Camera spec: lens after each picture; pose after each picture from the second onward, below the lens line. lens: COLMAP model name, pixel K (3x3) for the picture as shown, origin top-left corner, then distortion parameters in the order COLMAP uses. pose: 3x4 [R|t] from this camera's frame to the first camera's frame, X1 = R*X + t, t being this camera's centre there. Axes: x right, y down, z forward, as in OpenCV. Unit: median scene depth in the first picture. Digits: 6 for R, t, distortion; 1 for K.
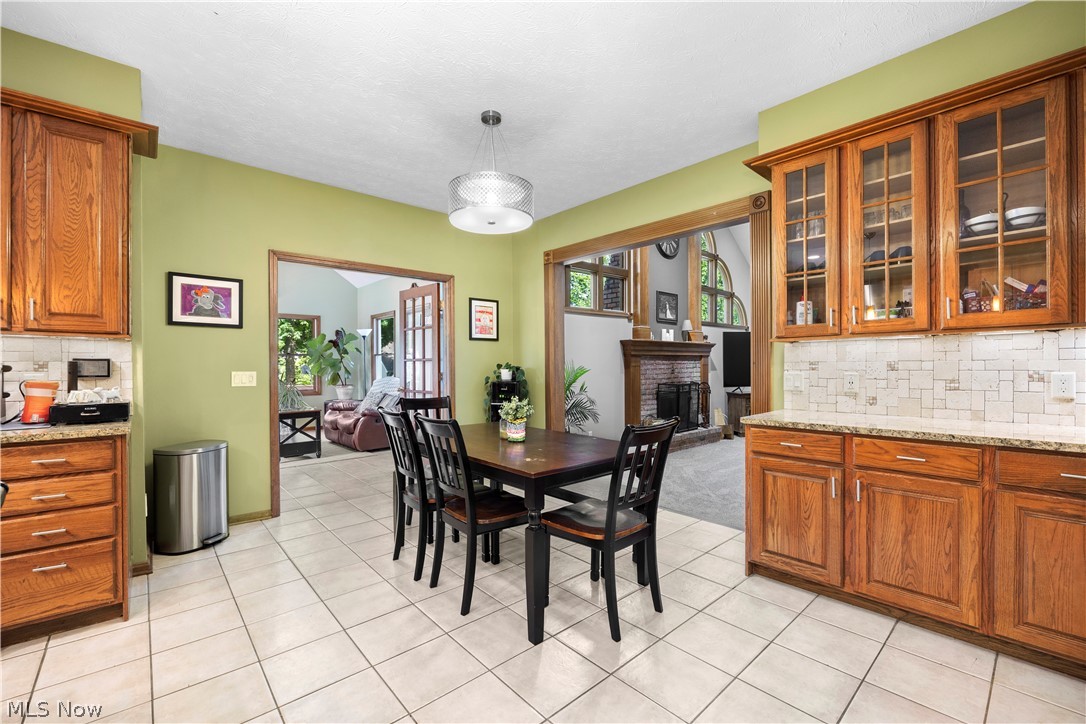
lens RADIAL K [[457.6, 0, 550.8], [0, 457.6, 368.5], [0, 0, 1]] dist [-0.012094, 0.000262]
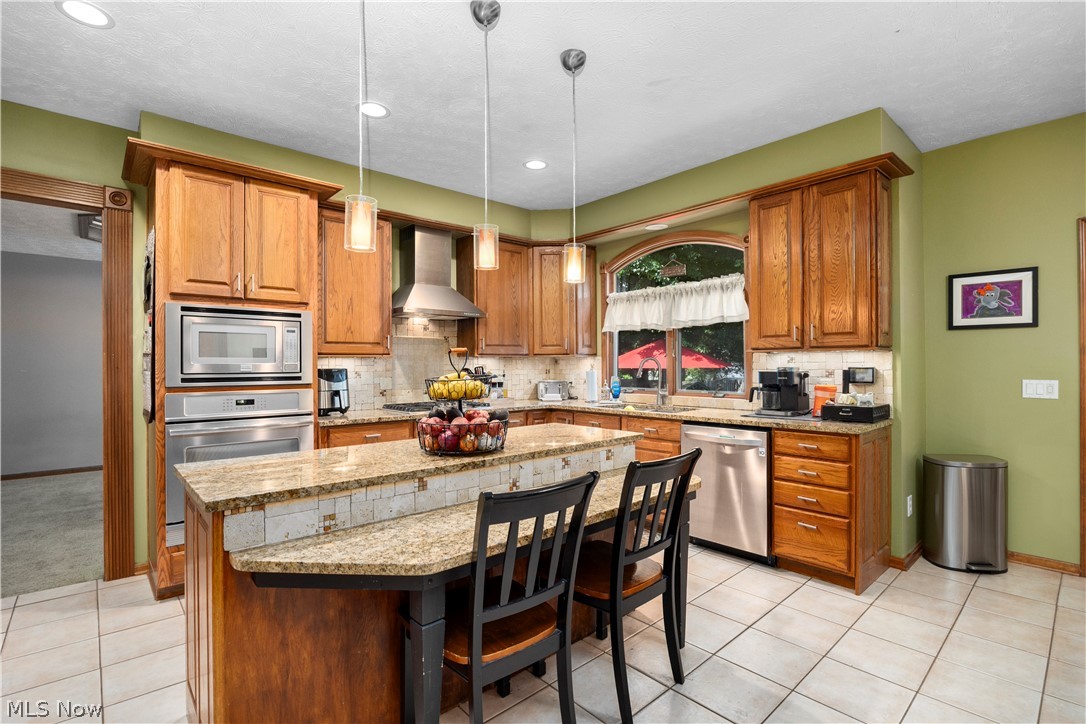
lens RADIAL K [[502.3, 0, 538.0], [0, 502.3, 362.4], [0, 0, 1]] dist [-0.014366, 0.000664]
pose [[-0.009062, -0.001870, -0.999957, 0.232593], [-0.001322, 0.999997, -0.001858, -0.023973], [0.999958, 0.001305, -0.009064, 0.127379]]
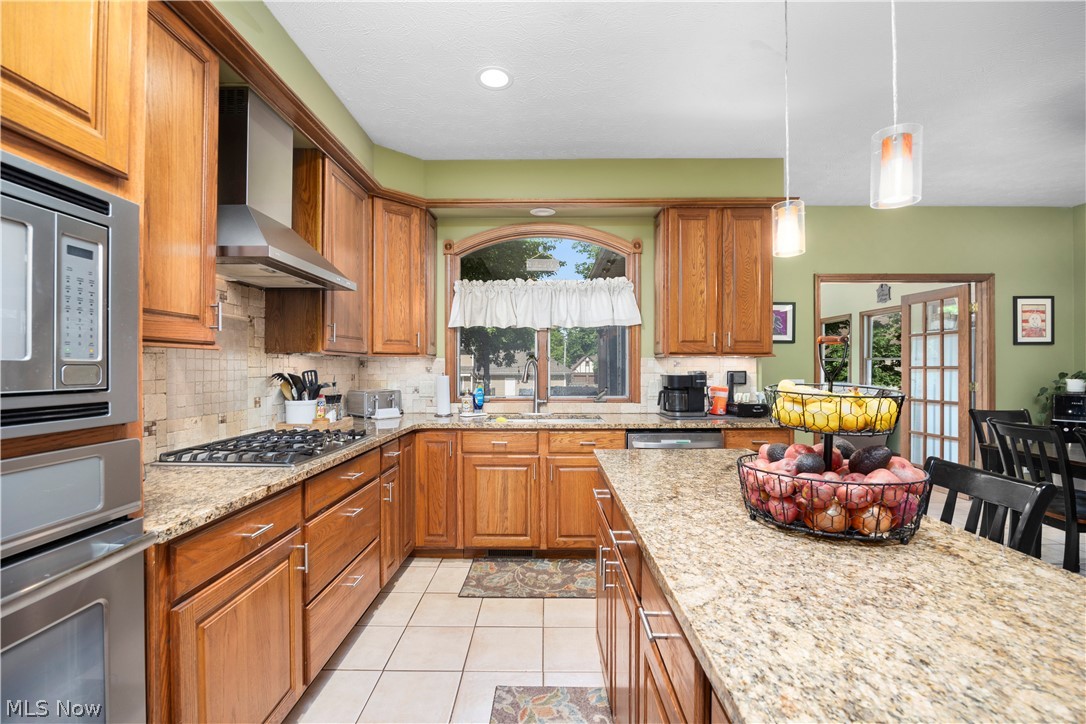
lens RADIAL K [[472.3, 0, 542.0], [0, 472.3, 368.4], [0, 0, 1]] dist [-0.017882, 0.001093]
pose [[0.735721, 0.002133, -0.677281, -0.361463], [-0.004713, 0.999987, -0.001970, -0.018367], [0.677268, 0.004642, 0.735721, -0.383941]]
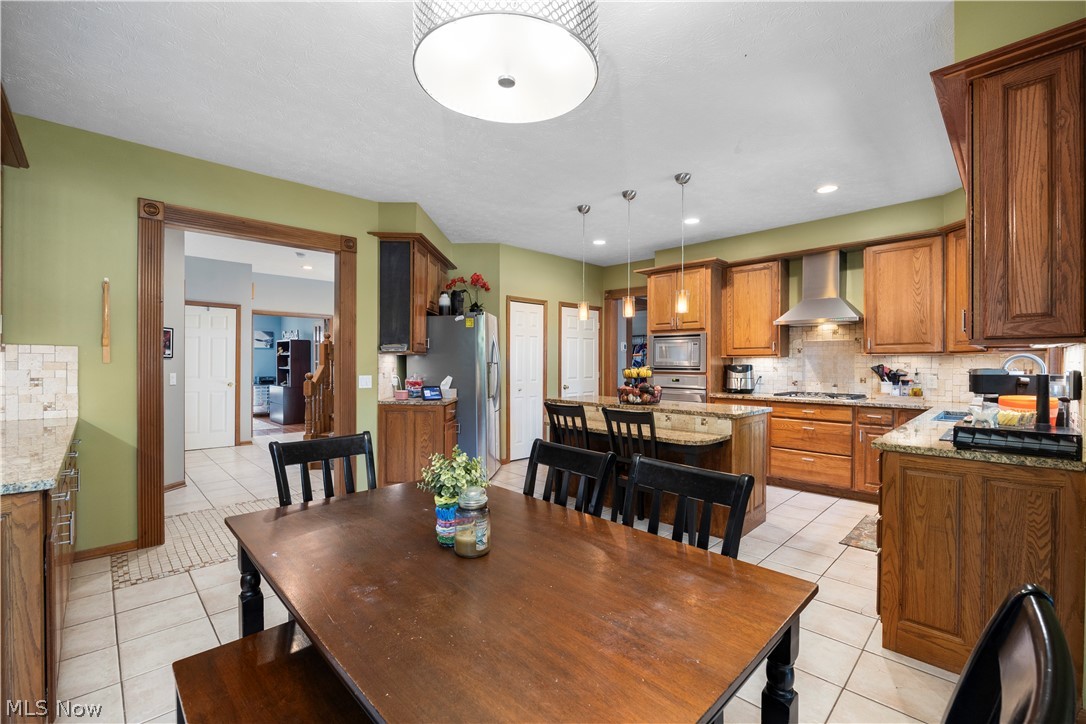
lens RADIAL K [[457.6, 0, 551.6], [0, 457.6, 361.6], [0, 0, 1]] dist [-0.012094, 0.000262]
pose [[-0.998993, 0.000011, -0.044873, -0.138581], [-0.000267, 0.999981, 0.006202, -0.032085], [0.044872, 0.006208, -0.998973, 1.294370]]
